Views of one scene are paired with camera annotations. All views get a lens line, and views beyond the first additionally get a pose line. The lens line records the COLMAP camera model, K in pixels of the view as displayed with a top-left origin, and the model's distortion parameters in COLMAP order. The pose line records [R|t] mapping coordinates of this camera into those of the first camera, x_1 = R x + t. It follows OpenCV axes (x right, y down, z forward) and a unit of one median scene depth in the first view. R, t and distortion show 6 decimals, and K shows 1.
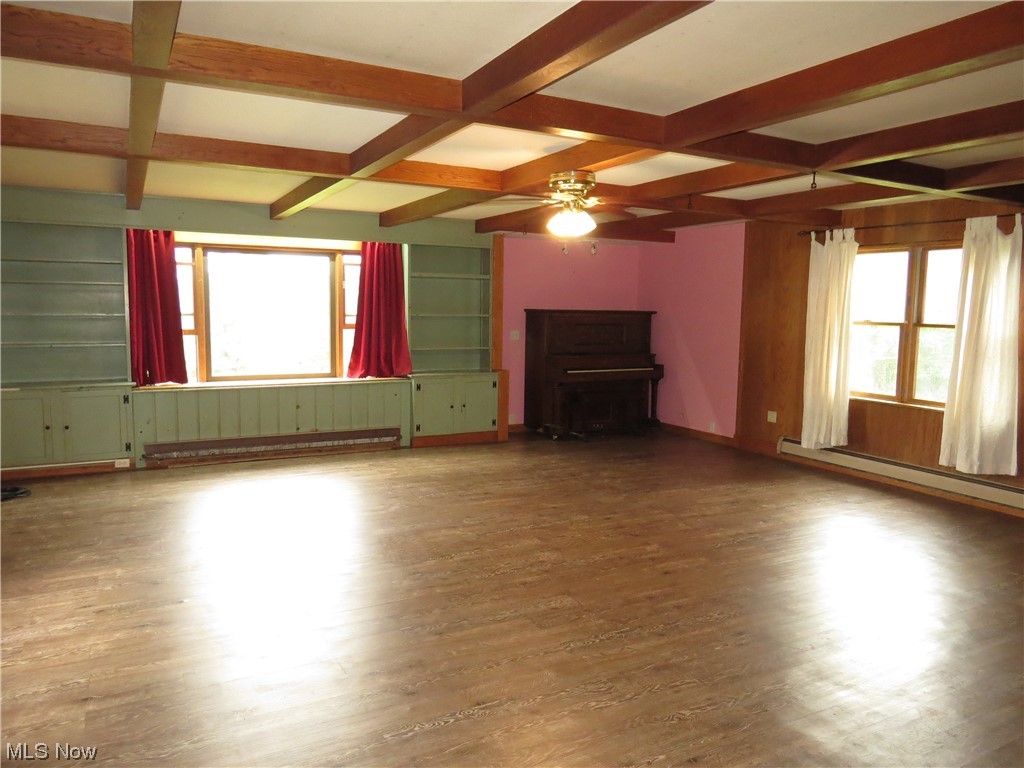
lens RADIAL K [[729.2, 0, 510.5], [0, 729.2, 384.7], [0, 0, 1]] dist [-0.043871, 0.000092]
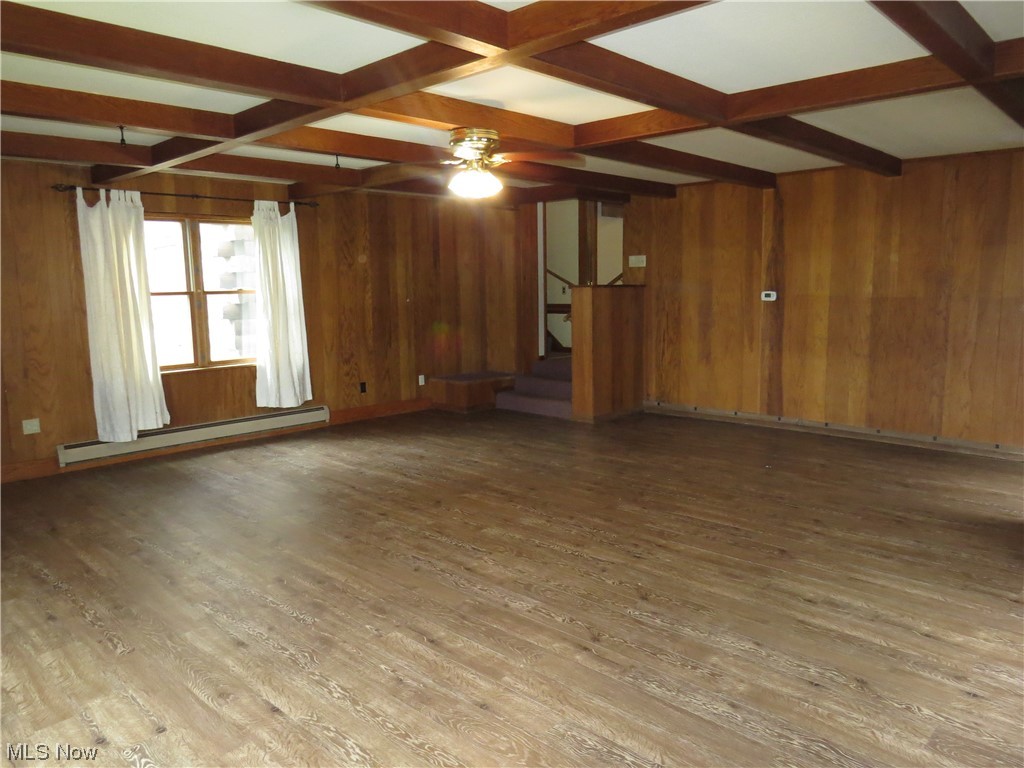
lens RADIAL K [[729.2, 0, 512.6], [0, 729.2, 390.1], [0, 0, 1]] dist [-0.043871, 0.000092]
pose [[-0.304087, -0.151086, 0.940587, -0.748137], [0.112683, 0.974708, 0.192996, -0.121413], [-0.945956, 0.164676, -0.279371, 1.102228]]
